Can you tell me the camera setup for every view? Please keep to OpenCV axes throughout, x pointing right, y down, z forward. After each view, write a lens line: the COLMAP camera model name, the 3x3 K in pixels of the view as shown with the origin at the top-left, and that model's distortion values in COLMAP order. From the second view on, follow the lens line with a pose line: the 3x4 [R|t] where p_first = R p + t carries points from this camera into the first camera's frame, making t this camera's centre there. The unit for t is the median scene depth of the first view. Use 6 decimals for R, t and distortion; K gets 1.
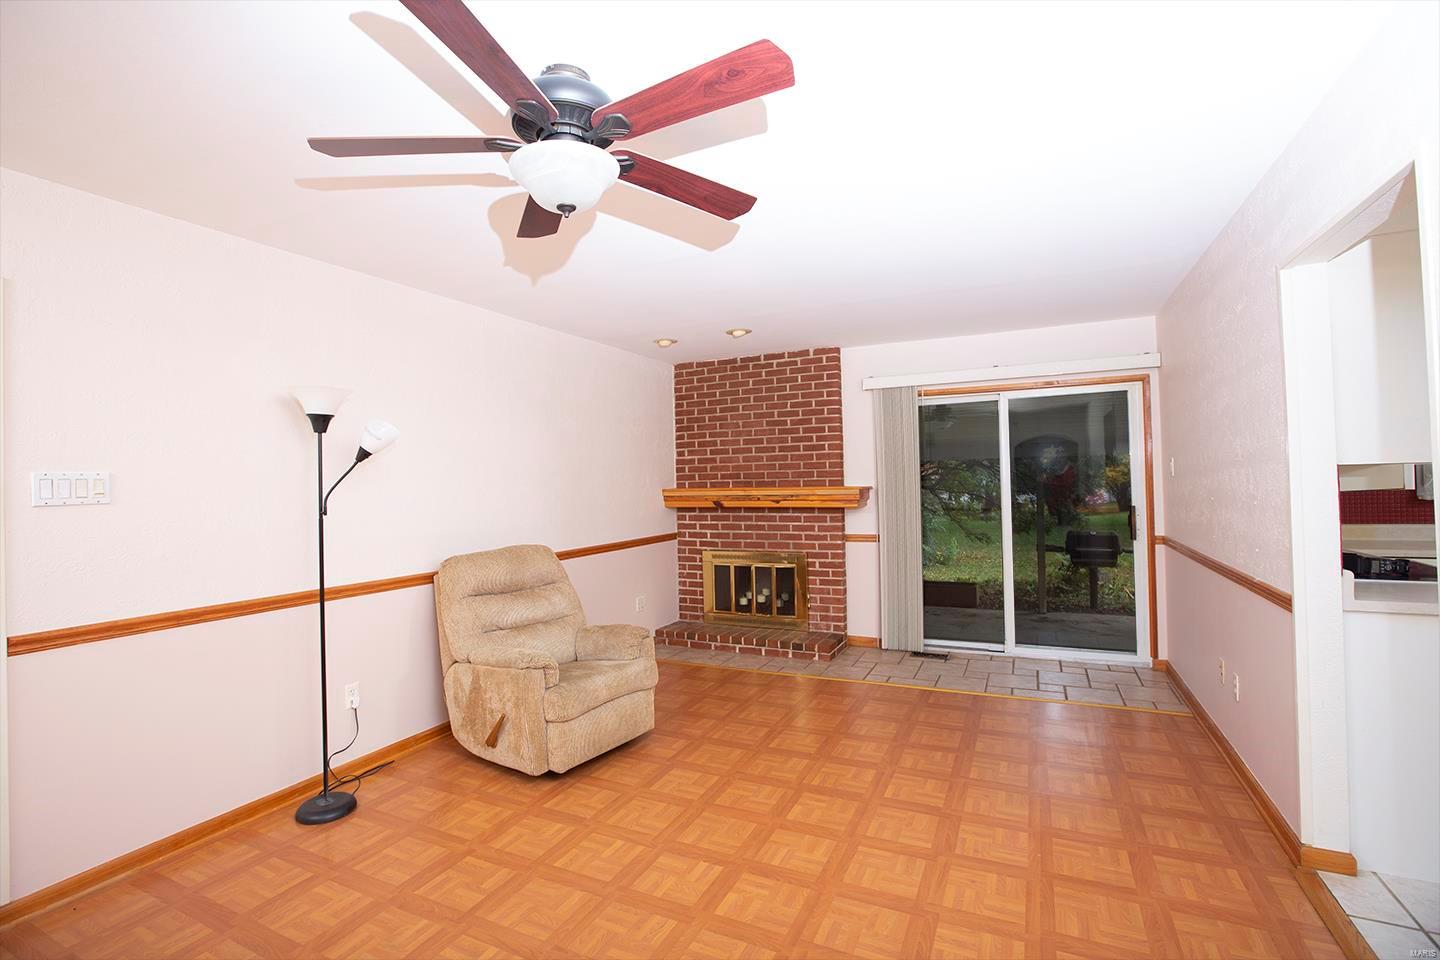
lens RADIAL K [[651.2, 0, 720.0], [0, 651.2, 480.0], [0, 0, 1]] dist [-0.064566, 0.028940]
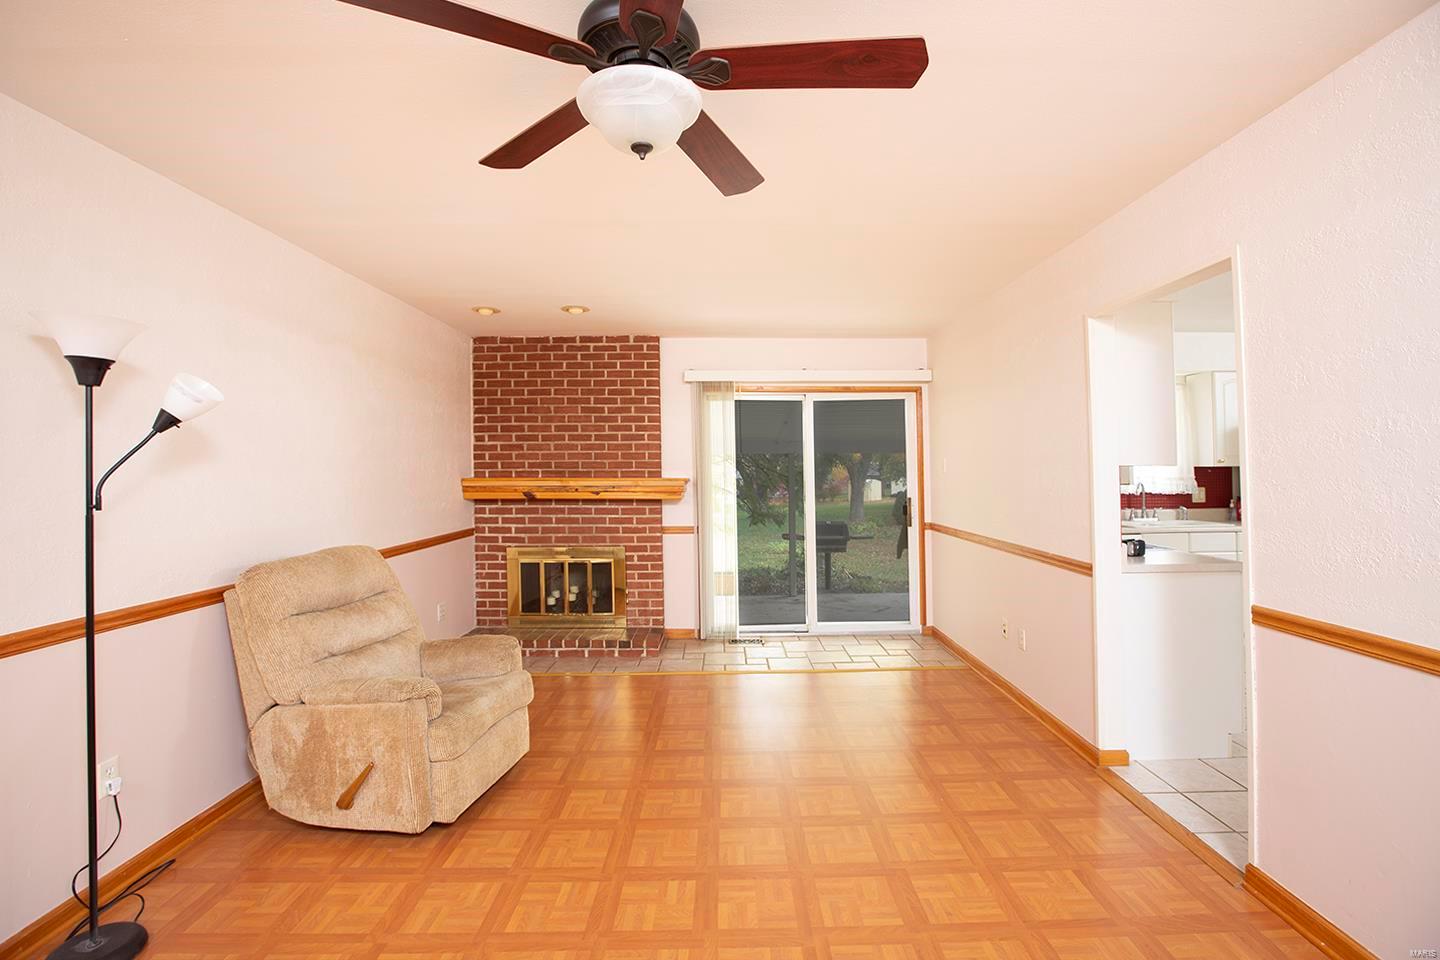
lens RADIAL K [[659.2, 0, 743.6], [0, 659.2, 472.4], [0, 0, 1]] dist [-0.065633, 0.027931]
pose [[0.890089, 0.016392, 0.455491, -0.155429], [-0.016350, 0.999858, -0.004032, 0.003588], [-0.455493, -0.003858, 0.890231, 0.052244]]
